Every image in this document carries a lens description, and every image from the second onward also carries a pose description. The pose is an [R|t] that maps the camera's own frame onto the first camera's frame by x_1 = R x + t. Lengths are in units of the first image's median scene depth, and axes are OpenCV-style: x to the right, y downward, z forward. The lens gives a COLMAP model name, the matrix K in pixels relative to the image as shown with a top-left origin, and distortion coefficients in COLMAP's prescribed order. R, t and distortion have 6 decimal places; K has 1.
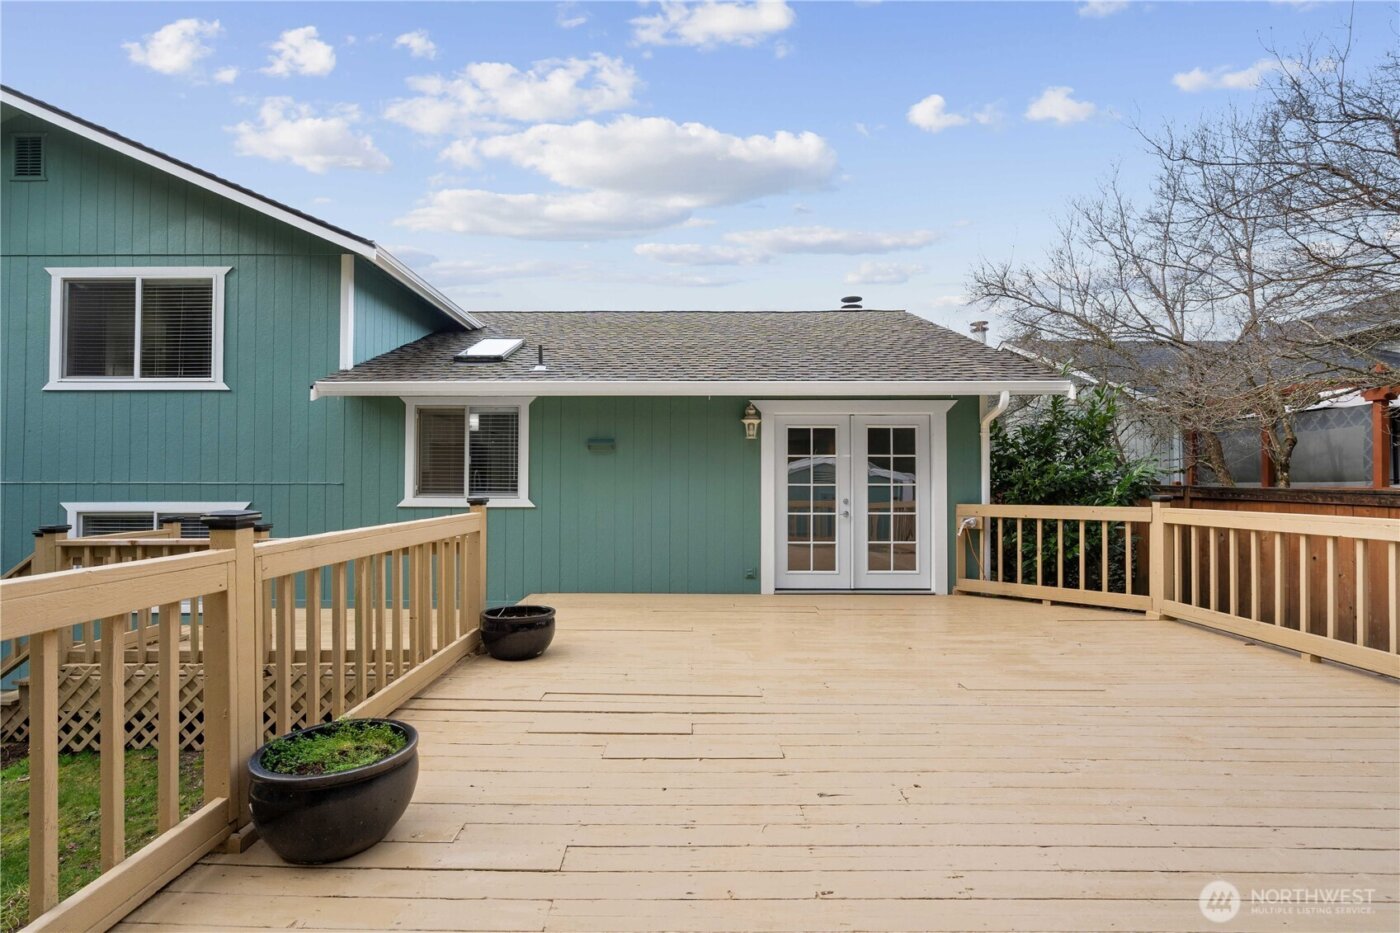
lens RADIAL K [[655.0, 0, 676.3], [0, 655.0, 472.6], [0, 0, 1]] dist [-0.002246, 0.000057]
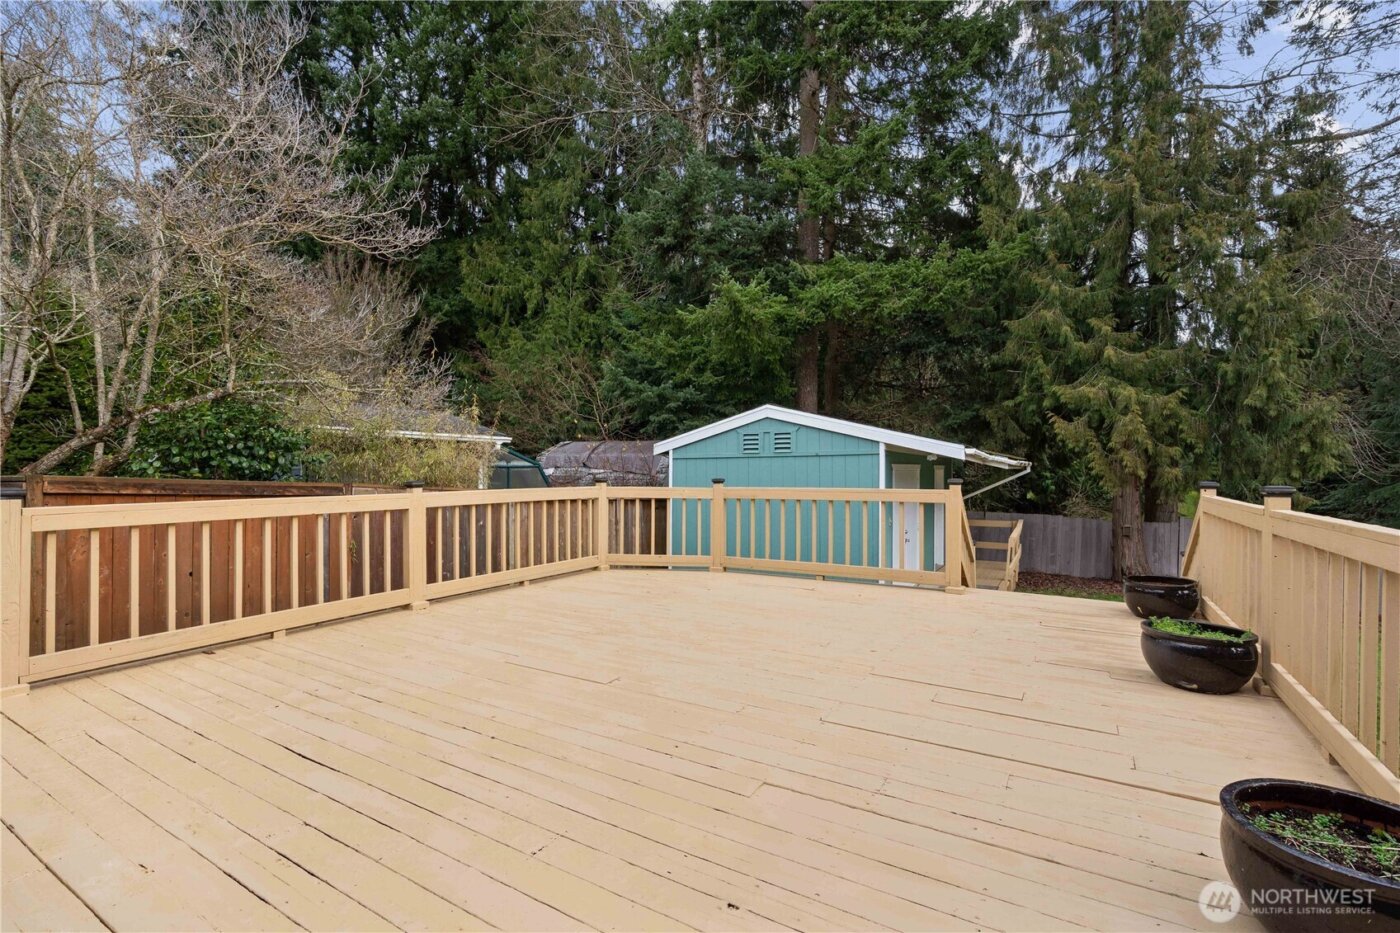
lens RADIAL K [[631.4, 0, 688.6], [0, 631.4, 470.6], [0, 0, 1]] dist [-0.007610, -0.000309]
pose [[-0.861986, -0.000980, 0.506931, -0.058887], [-0.008635, 0.999881, -0.012750, 0.016918], [-0.506858, -0.015368, -0.861893, 0.959300]]
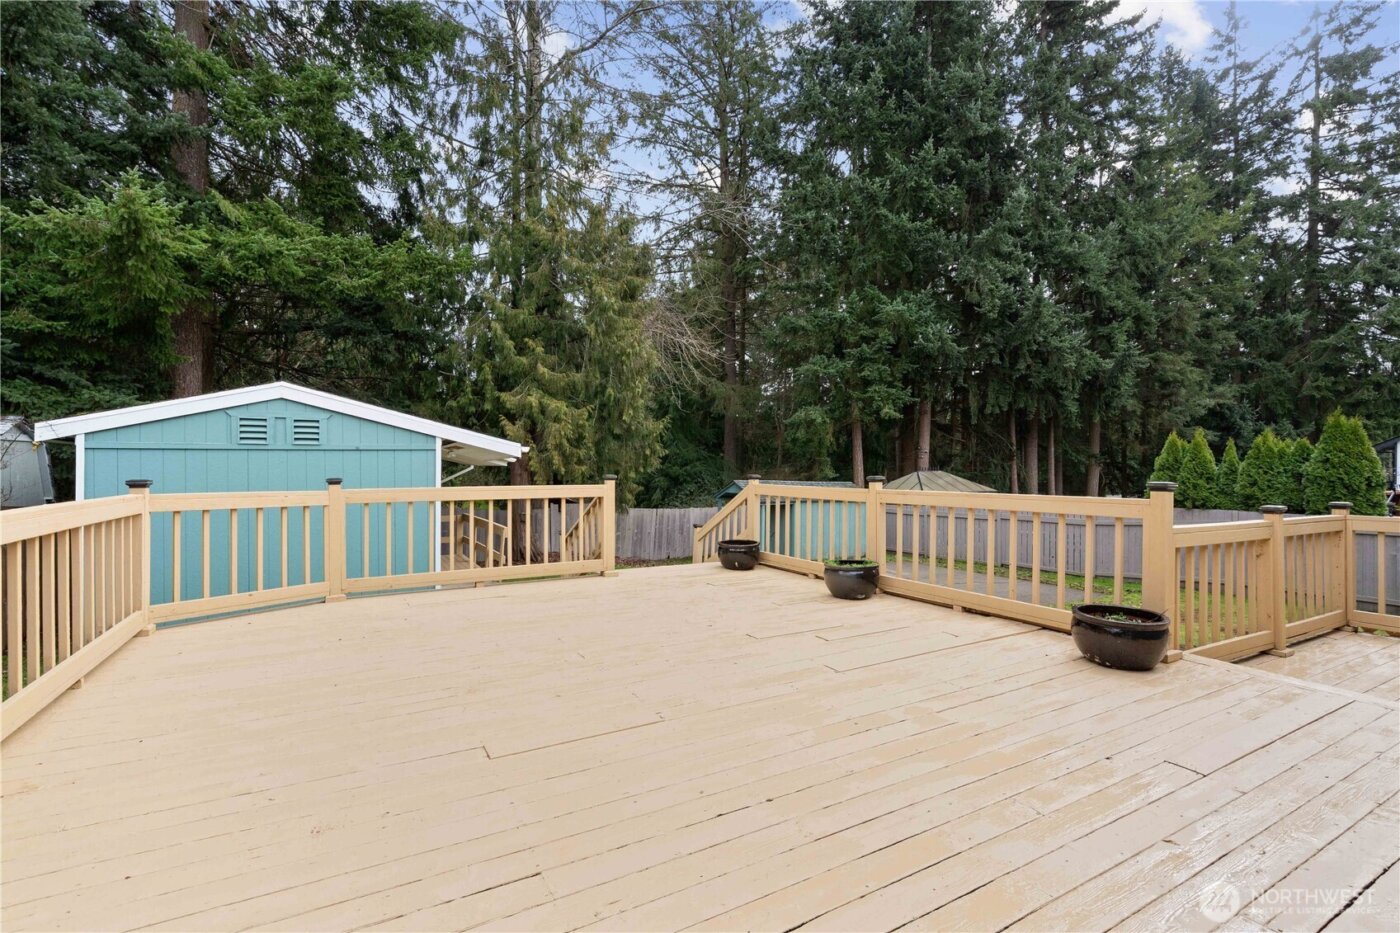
lens RADIAL K [[631.4, 0, 688.6], [0, 631.4, 470.6], [0, 0, 1]] dist [-0.007610, -0.000309]
pose [[-0.867452, 0.001158, -0.497520, 0.439348], [0.007244, 0.999921, -0.010302, 0.018479], [0.497468, -0.012540, -0.867391, 0.933711]]
